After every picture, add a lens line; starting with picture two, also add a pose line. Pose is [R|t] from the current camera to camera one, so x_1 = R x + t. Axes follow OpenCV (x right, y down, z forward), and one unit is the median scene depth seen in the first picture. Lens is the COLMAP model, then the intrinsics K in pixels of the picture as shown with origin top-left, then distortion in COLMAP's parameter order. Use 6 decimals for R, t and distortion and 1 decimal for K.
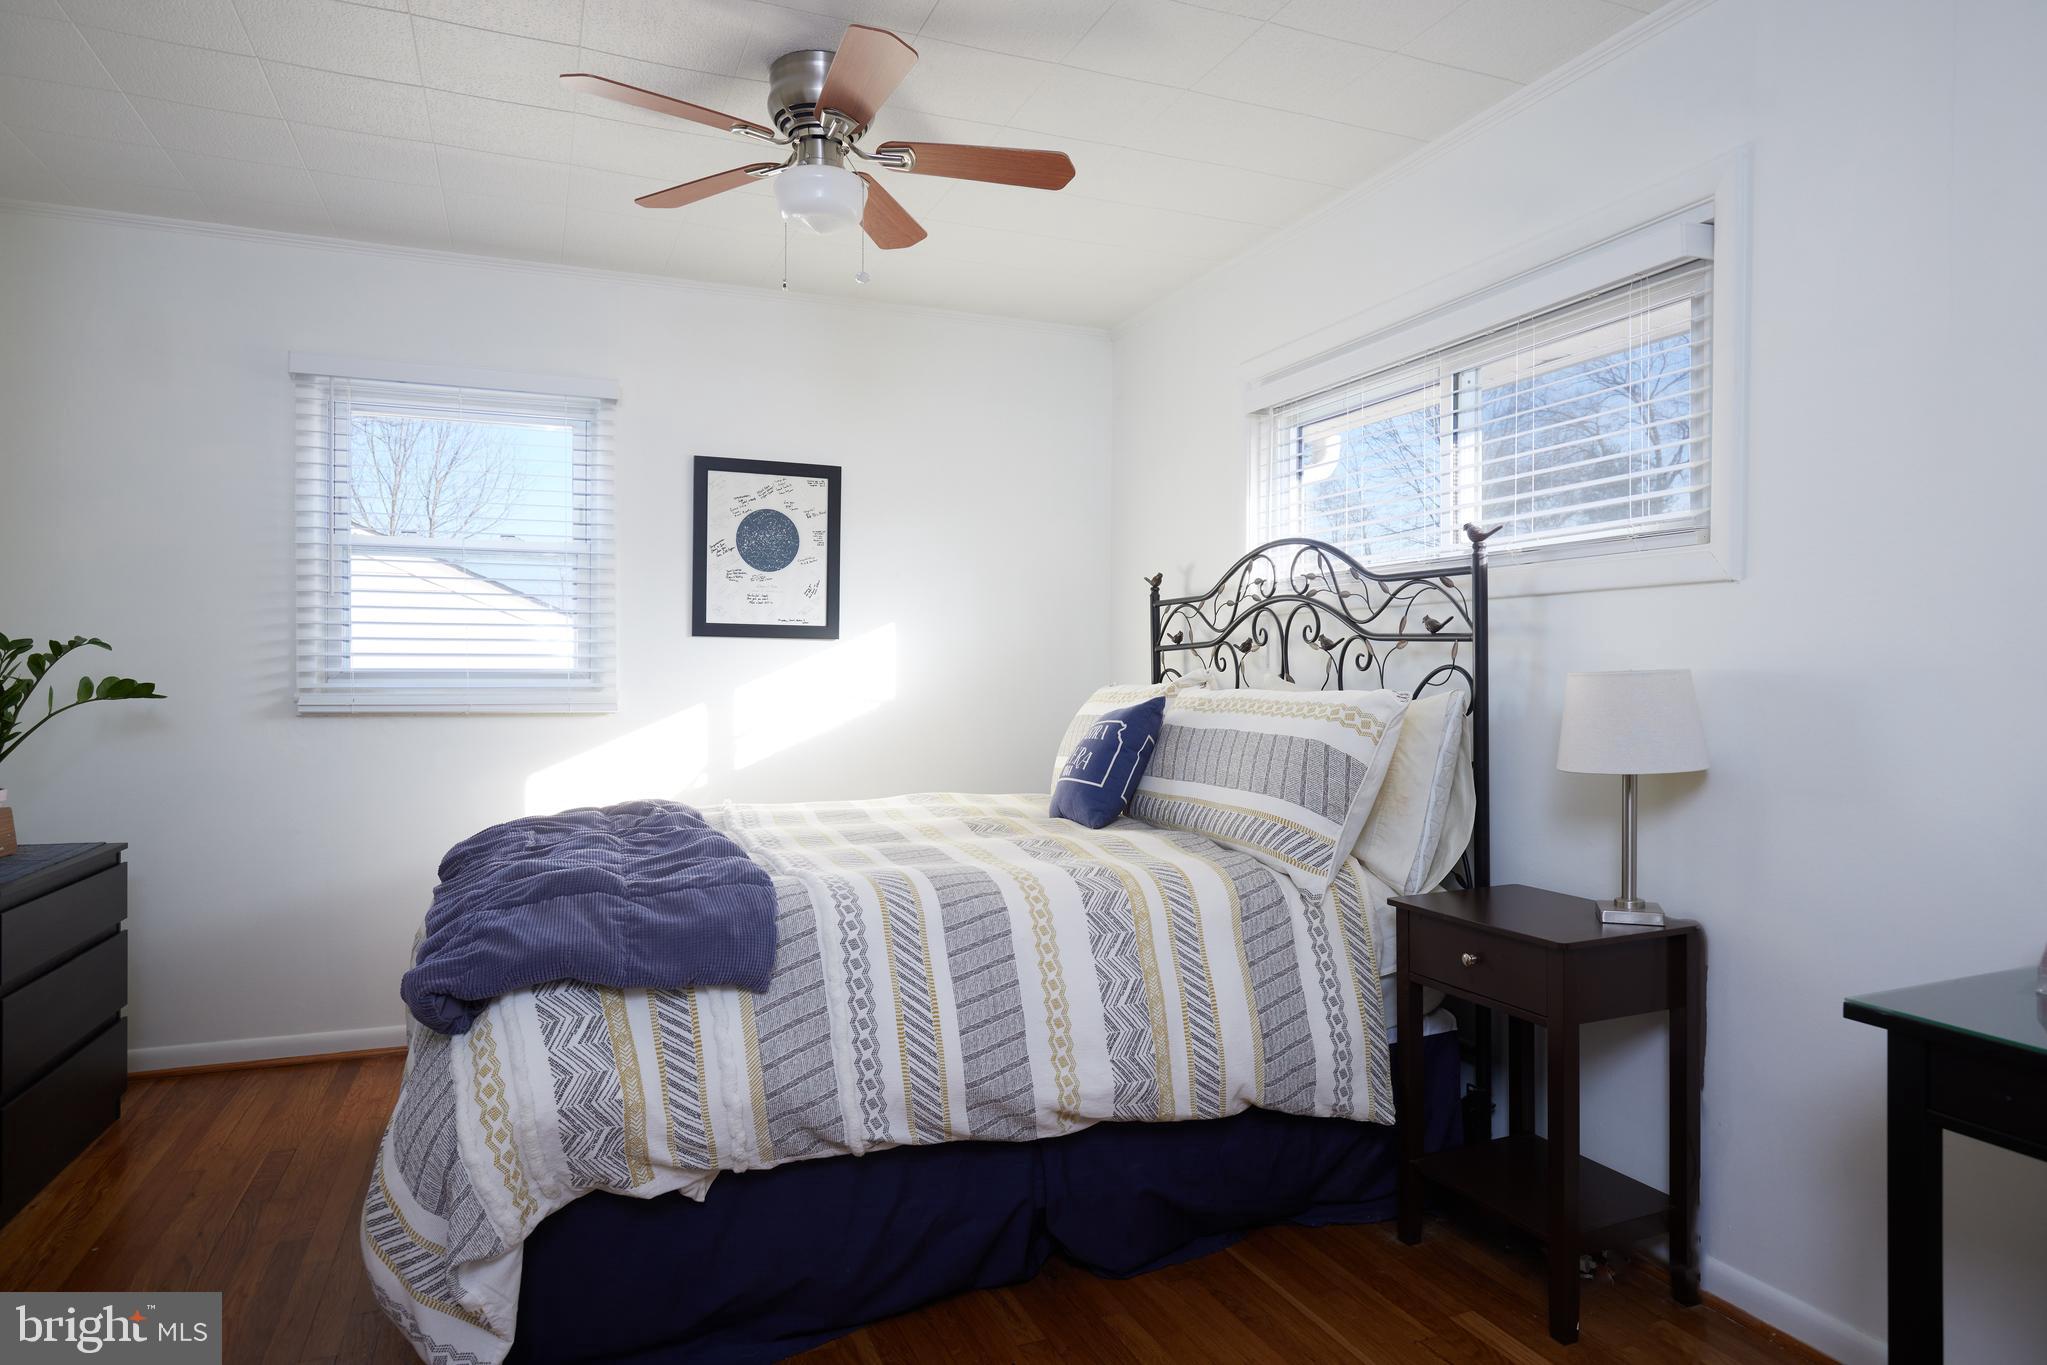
lens RADIAL K [[1194.9, 0, 1060.6], [0, 1194.9, 682.2], [0, 0, 1]] dist [-0.012311, 0.005107]
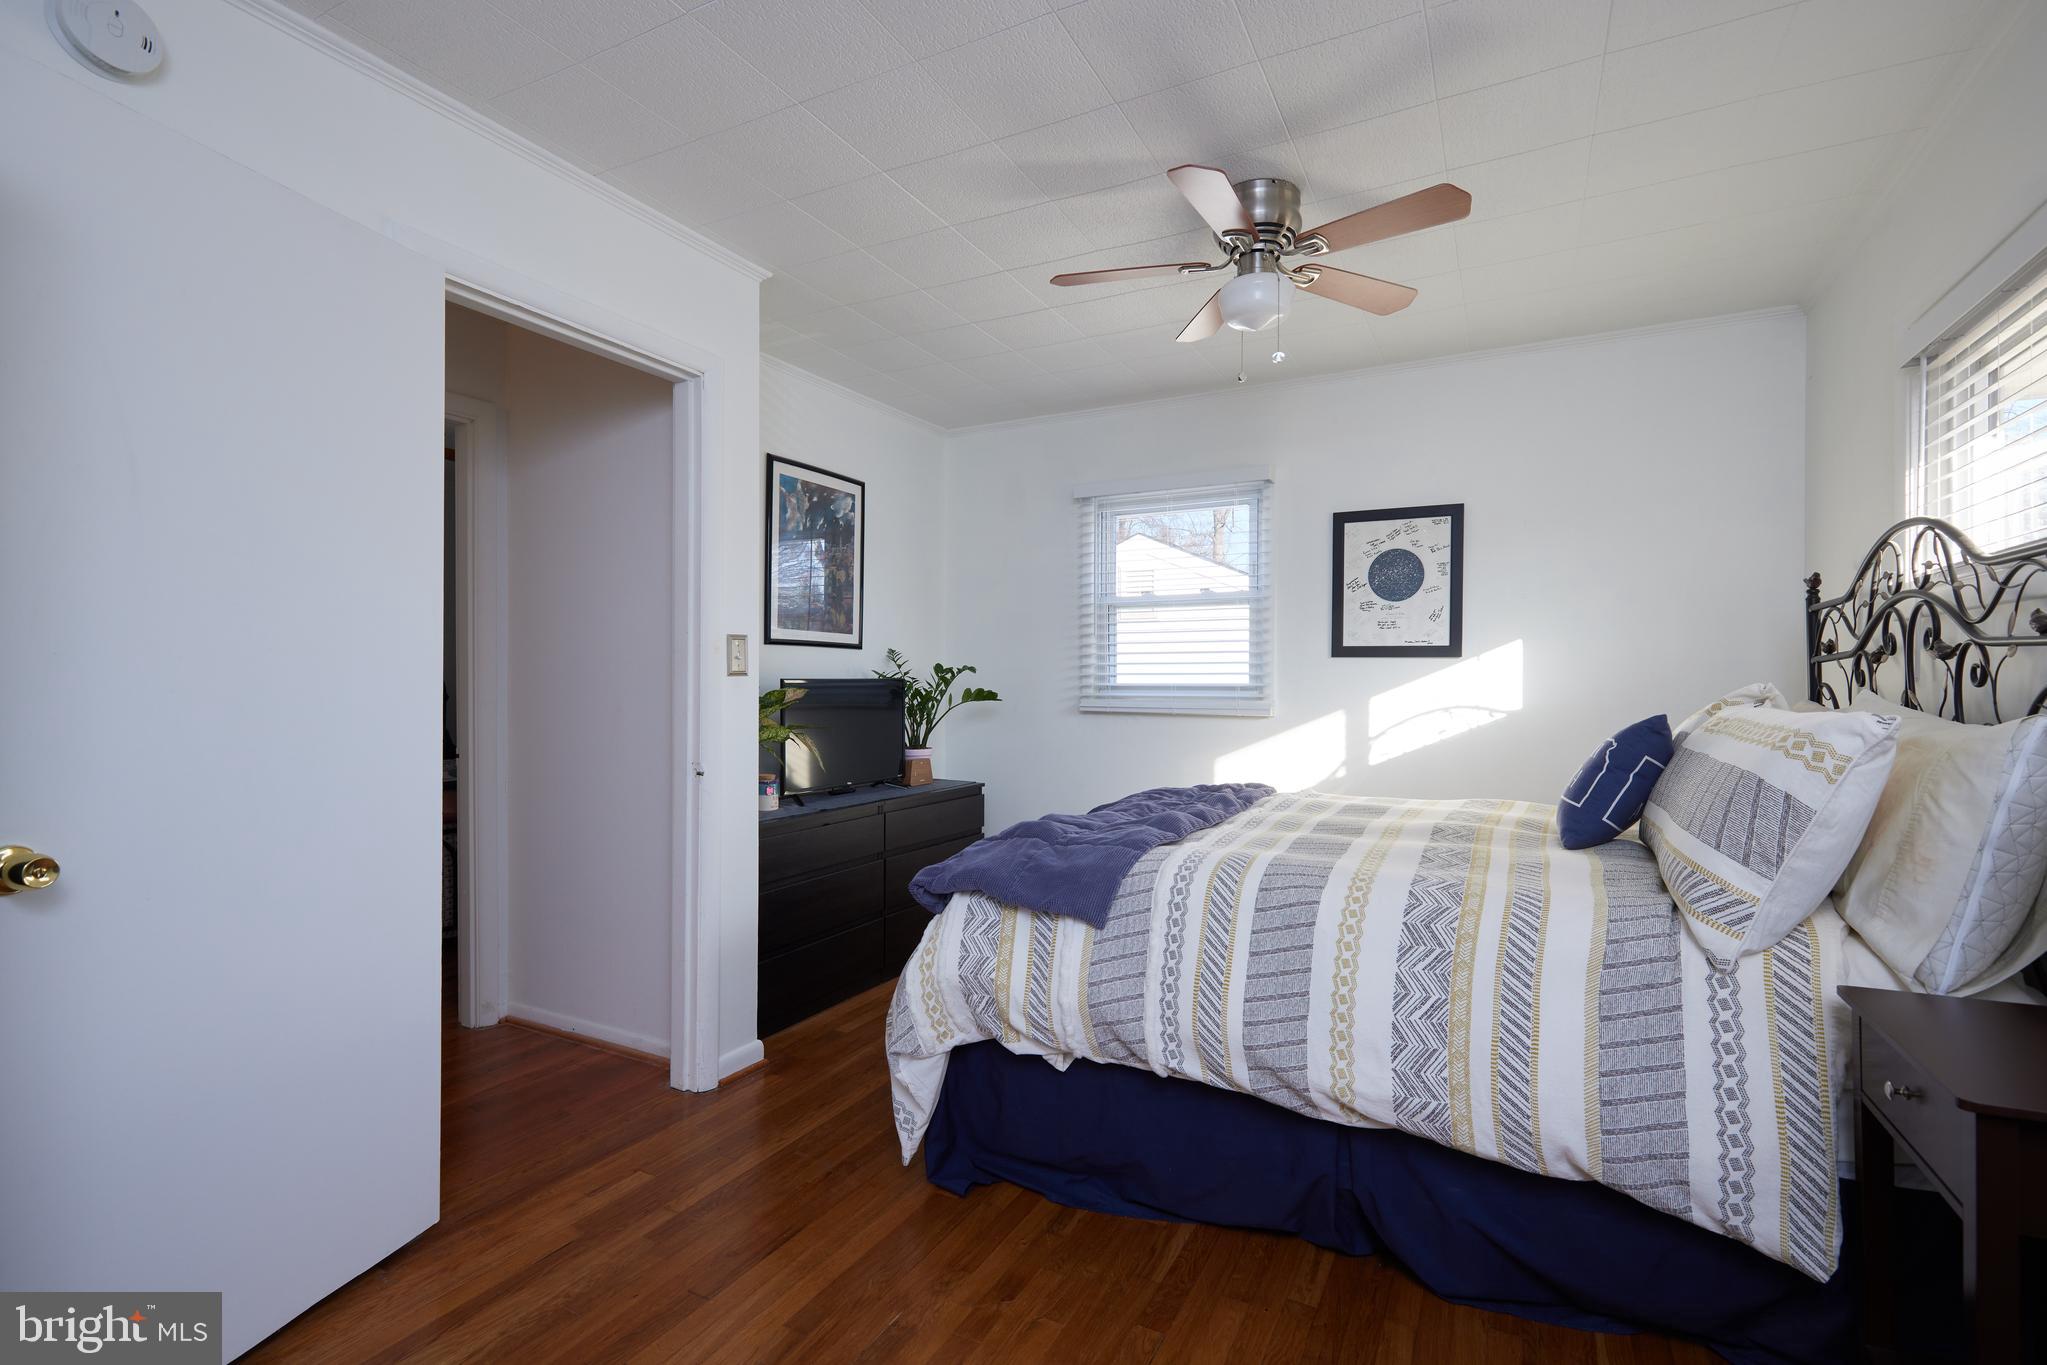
lens RADIAL K [[933.4, 0, 1034.7], [0, 933.4, 685.4], [0, 0, 1]] dist [0.004937, -0.000569]
pose [[0.642979, 0.001441, -0.765883, 0.396060], [-0.006659, 0.999971, -0.003709, -0.005317], [0.765855, 0.007485, 0.642970, 0.215347]]
